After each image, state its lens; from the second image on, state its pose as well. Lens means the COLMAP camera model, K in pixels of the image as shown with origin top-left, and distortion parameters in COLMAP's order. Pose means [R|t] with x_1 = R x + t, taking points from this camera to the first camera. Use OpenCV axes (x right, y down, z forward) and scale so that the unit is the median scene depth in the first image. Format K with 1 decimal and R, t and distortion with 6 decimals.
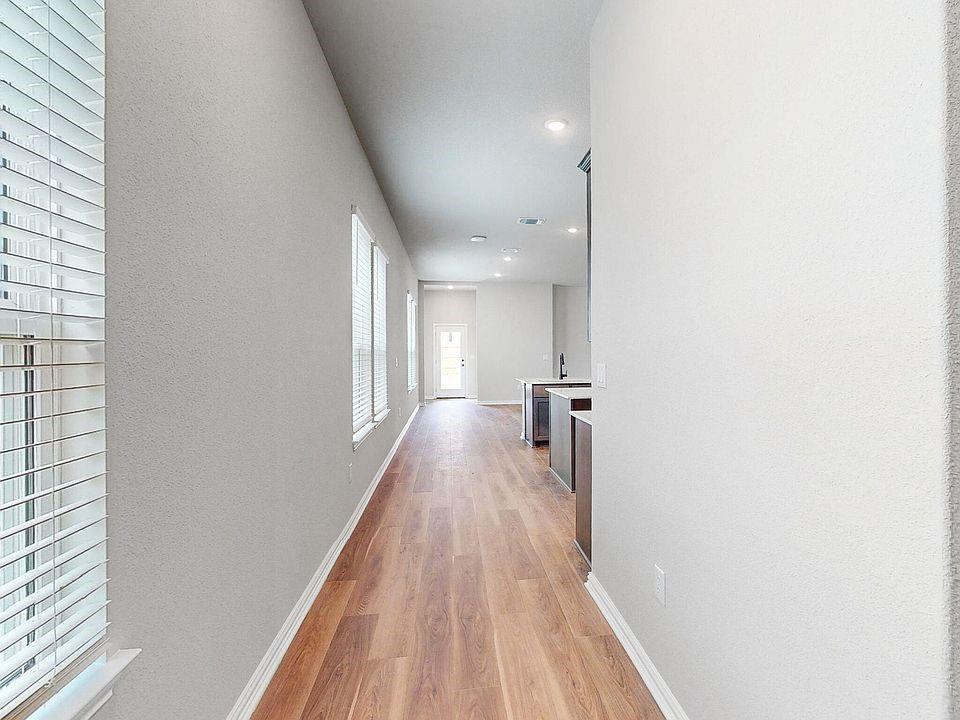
lens RADIAL K [[648.1, 0, 480.0], [0, 648.1, 360.0], [0, 0, 1]] dist [0.044418, -0.002205]
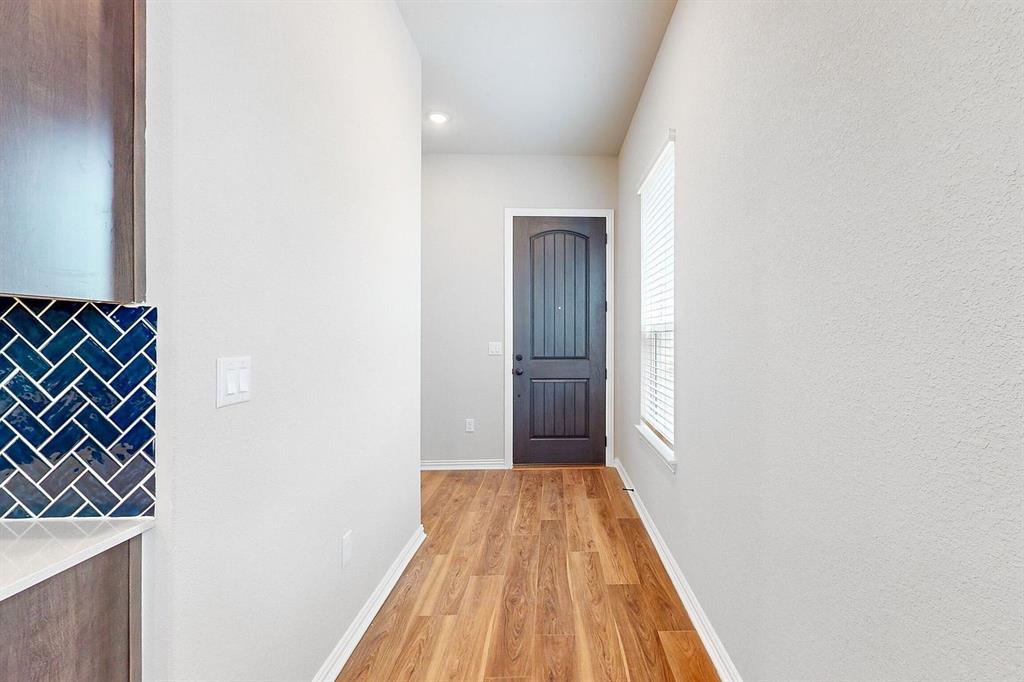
lens RADIAL K [[456.2, 0, 512.0], [0, 456.2, 341.0], [0, 0, 1]] dist [-0.001143, -0.000442]
pose [[-0.991857, -0.002165, 0.127339, -0.099660], [-0.000773, 0.999939, 0.010984, -0.019302], [-0.127355, 0.010796, -0.991798, 1.736031]]
